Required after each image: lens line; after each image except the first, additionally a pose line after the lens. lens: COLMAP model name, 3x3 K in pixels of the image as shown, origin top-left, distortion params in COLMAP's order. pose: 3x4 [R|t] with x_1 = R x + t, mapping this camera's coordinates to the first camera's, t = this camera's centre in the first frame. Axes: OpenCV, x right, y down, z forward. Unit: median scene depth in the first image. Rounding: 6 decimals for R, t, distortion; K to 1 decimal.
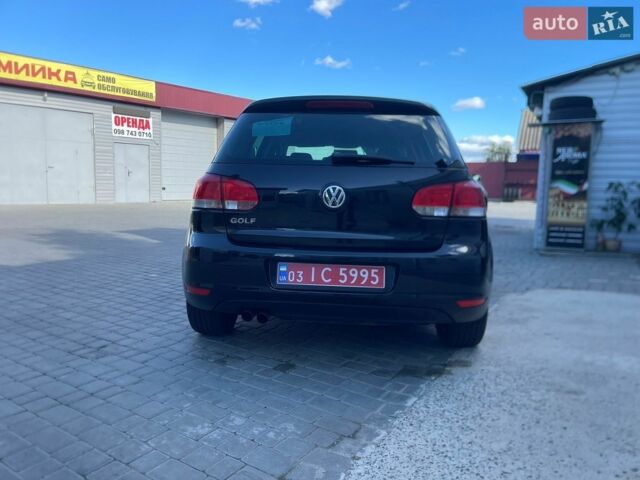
lens RADIAL K [[494.4, 0, 316.1], [0, 494.4, 244.1], [0, 0, 1]] dist [0.036587, -0.031171]
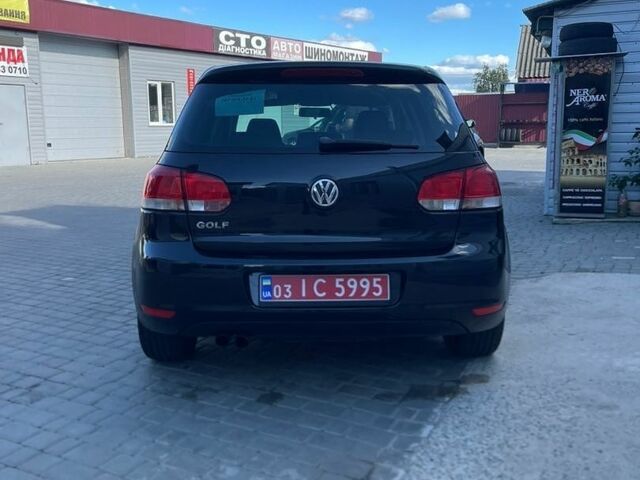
lens RADIAL K [[662.7, 0, 318.3], [0, 662.7, 240.9], [0, 0, 1]] dist [0.026810, 0.000000]
pose [[0.994498, -0.046270, 0.093978, -0.077479], [0.040848, 0.997432, 0.058824, -0.076688], [-0.096458, -0.054661, 0.993835, -0.094738]]
